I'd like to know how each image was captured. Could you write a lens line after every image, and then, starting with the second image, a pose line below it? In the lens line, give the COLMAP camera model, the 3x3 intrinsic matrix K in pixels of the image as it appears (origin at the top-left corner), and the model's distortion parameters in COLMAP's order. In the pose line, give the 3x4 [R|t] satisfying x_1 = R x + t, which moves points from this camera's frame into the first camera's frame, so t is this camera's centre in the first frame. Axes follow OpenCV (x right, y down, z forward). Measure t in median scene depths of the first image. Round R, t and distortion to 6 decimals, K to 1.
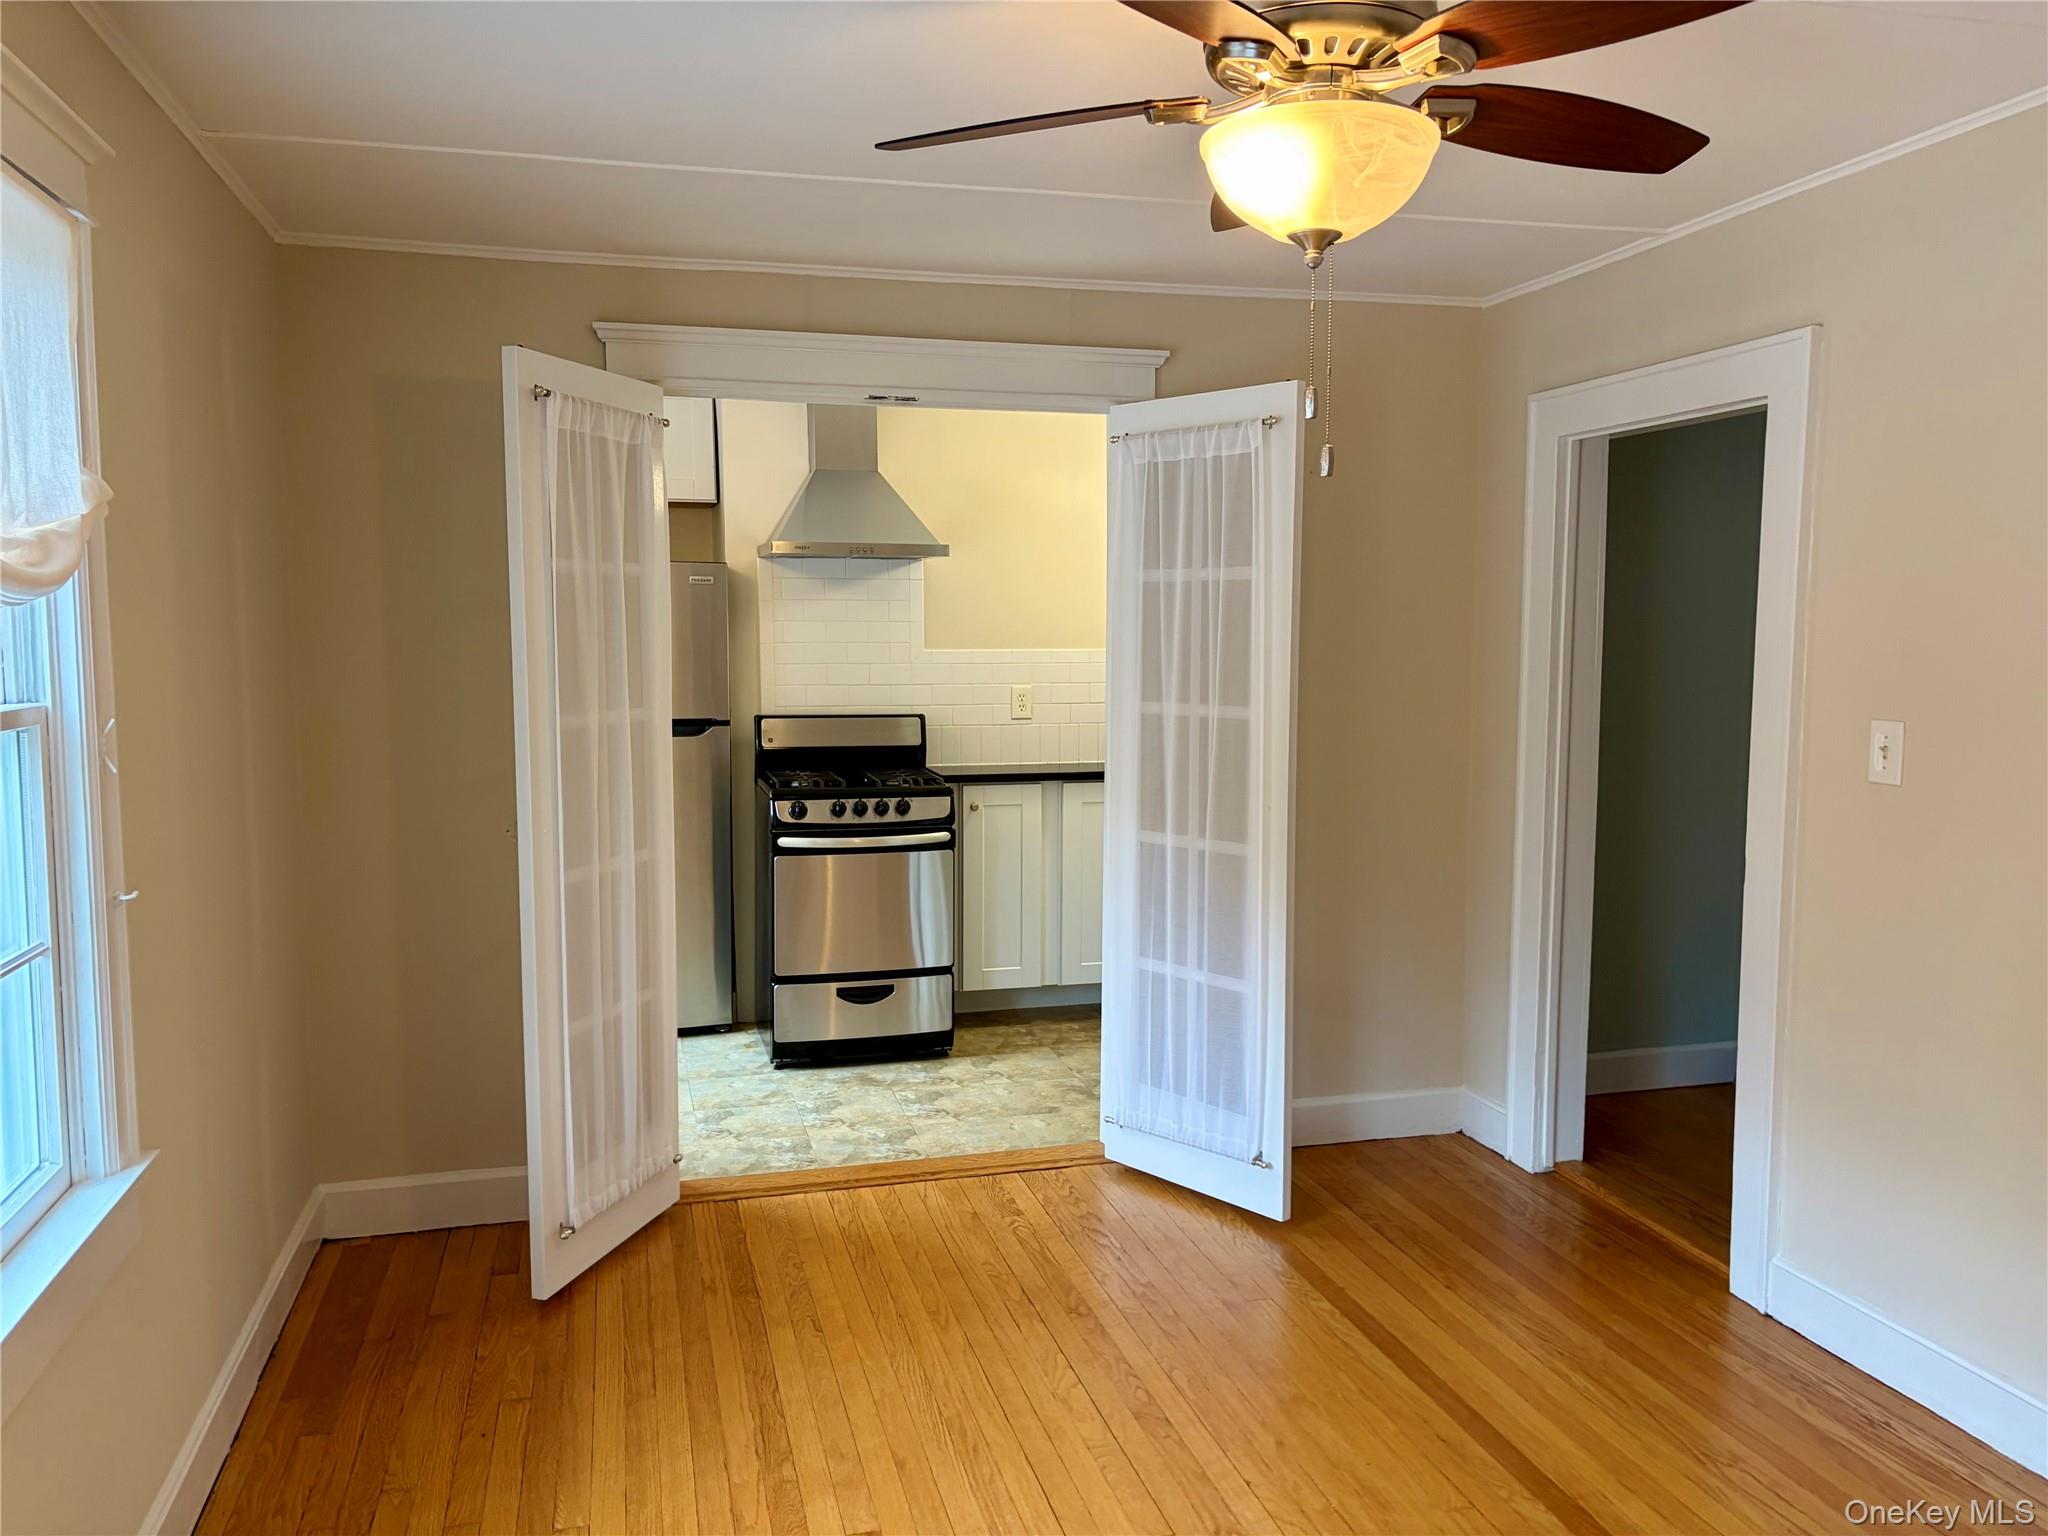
lens RADIAL K [[1538.3, 0, 1024.0], [0, 1538.3, 768.0], [0, 0, 1]] dist [-0.001674, -0.008171]
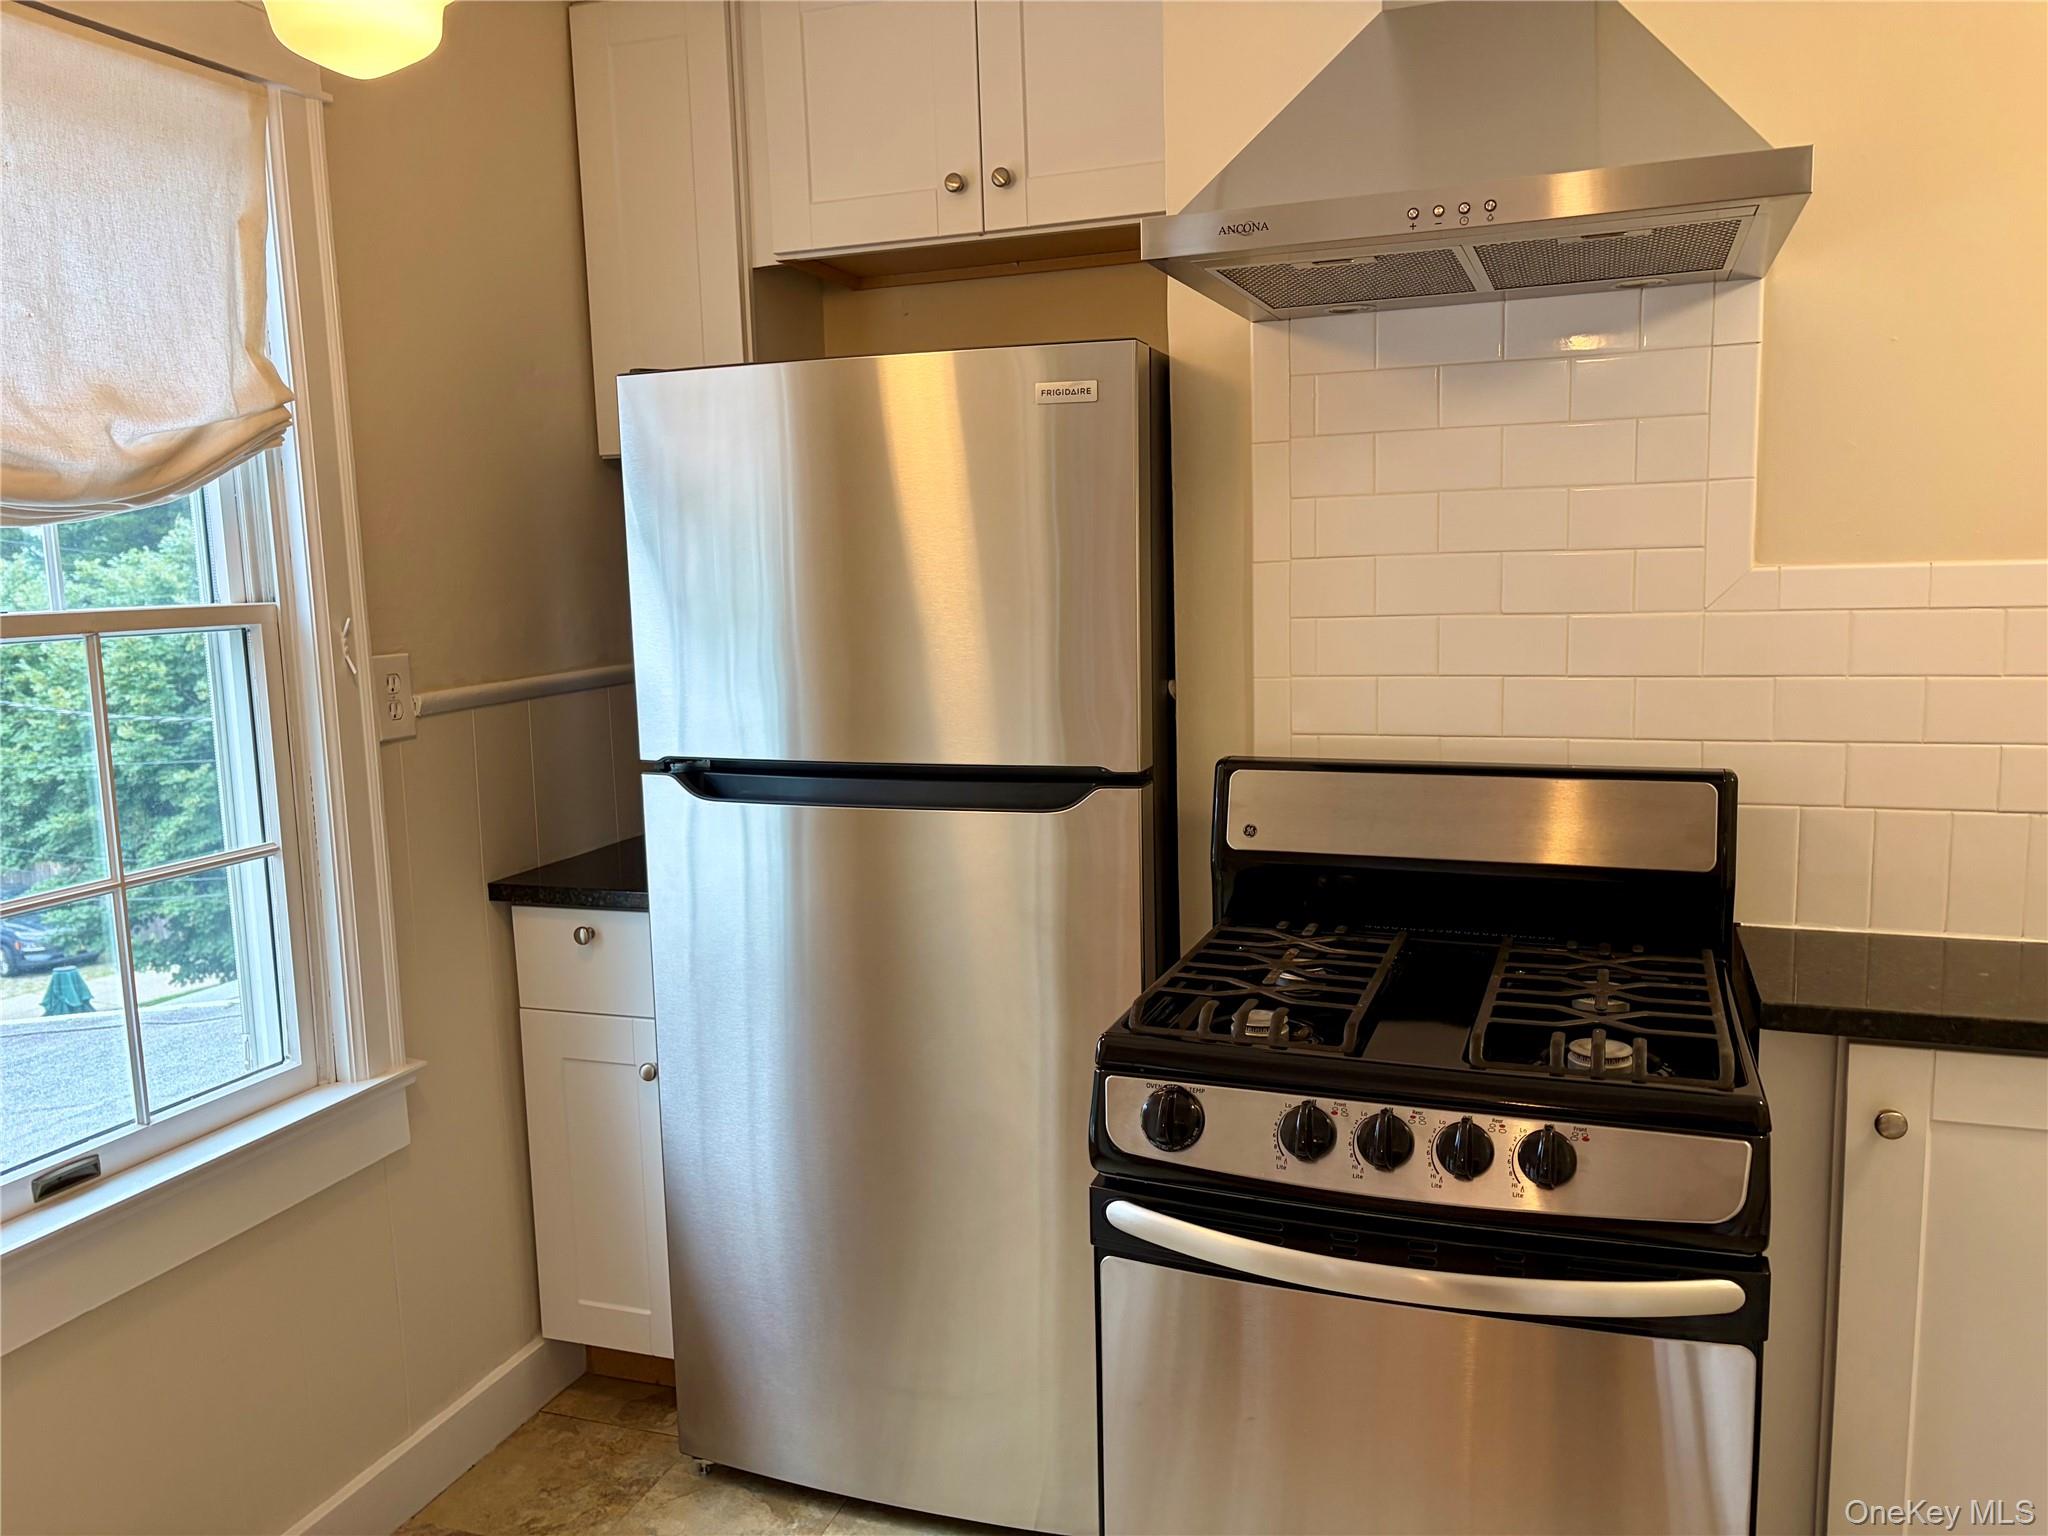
lens RADIAL K [[1540.4, 0, 1024.1], [0, 1540.4, 777.7], [0, 0, 1]] dist [0.048020, -0.049544]
pose [[0.815138, 0.054166, -0.576728, -0.000546], [-0.023749, 0.997906, 0.060156, -0.051280], [0.578779, -0.035339, 0.814718, 0.677183]]
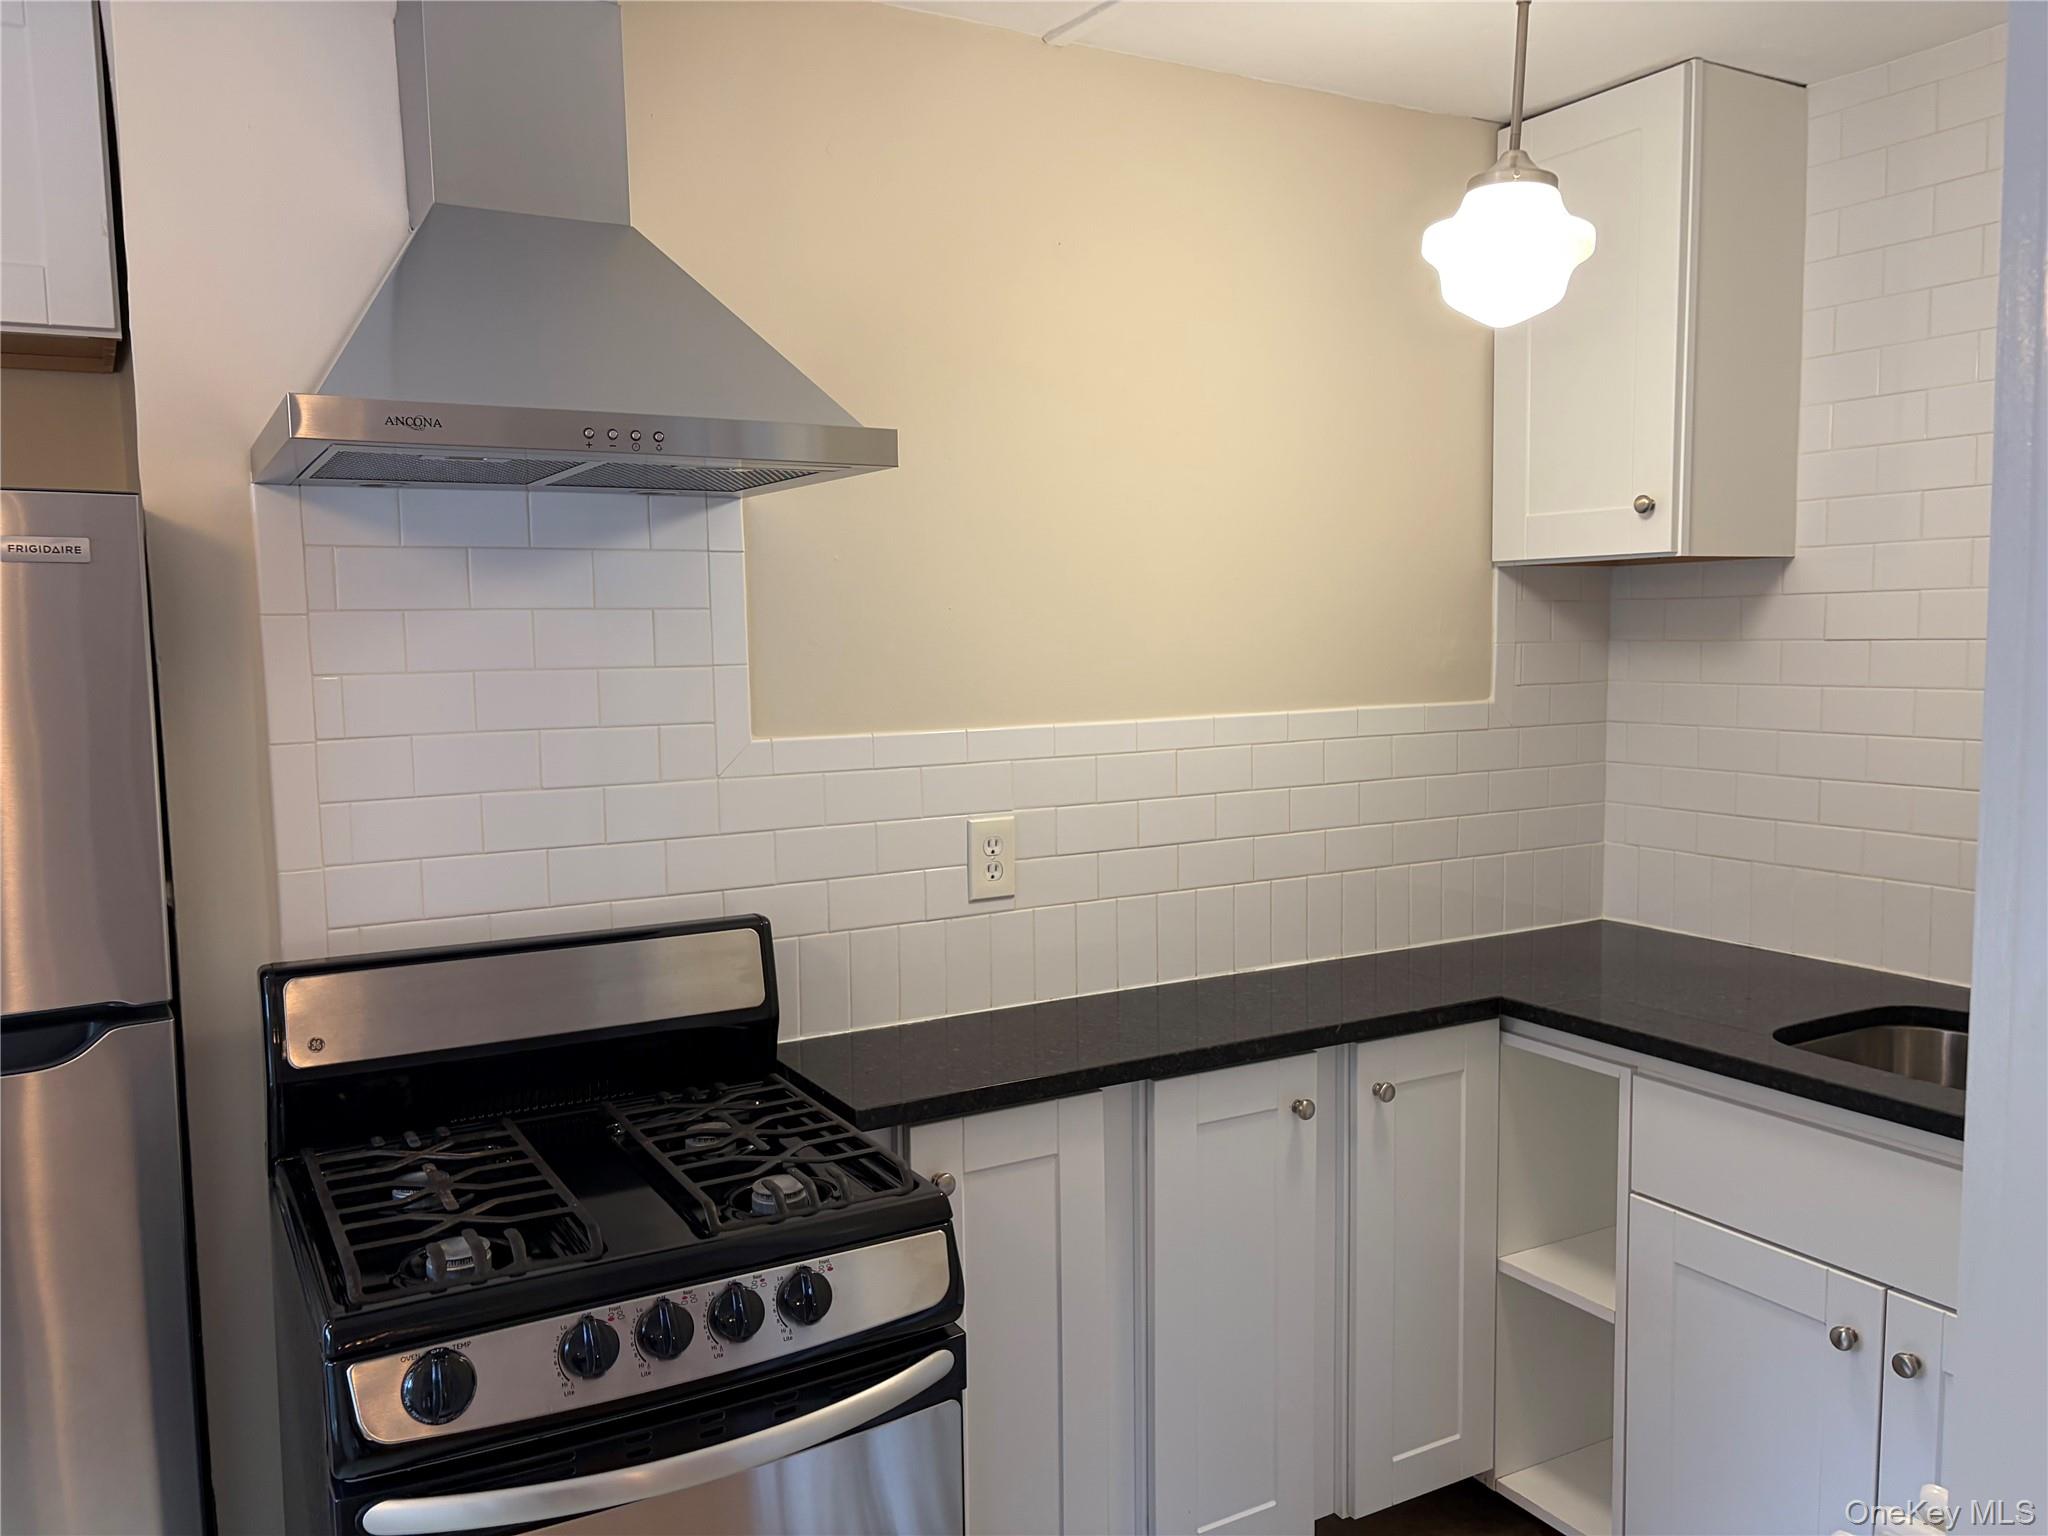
lens RADIAL K [[1538.3, 0, 1024.0], [0, 1538.3, 768.0], [0, 0, 1]] dist [-0.001674, -0.008171]
pose [[0.963325, -0.041734, 0.265074, -0.104960], [0.042852, 0.999080, 0.001567, -0.070631], [-0.264895, 0.009850, 0.964227, 0.650080]]
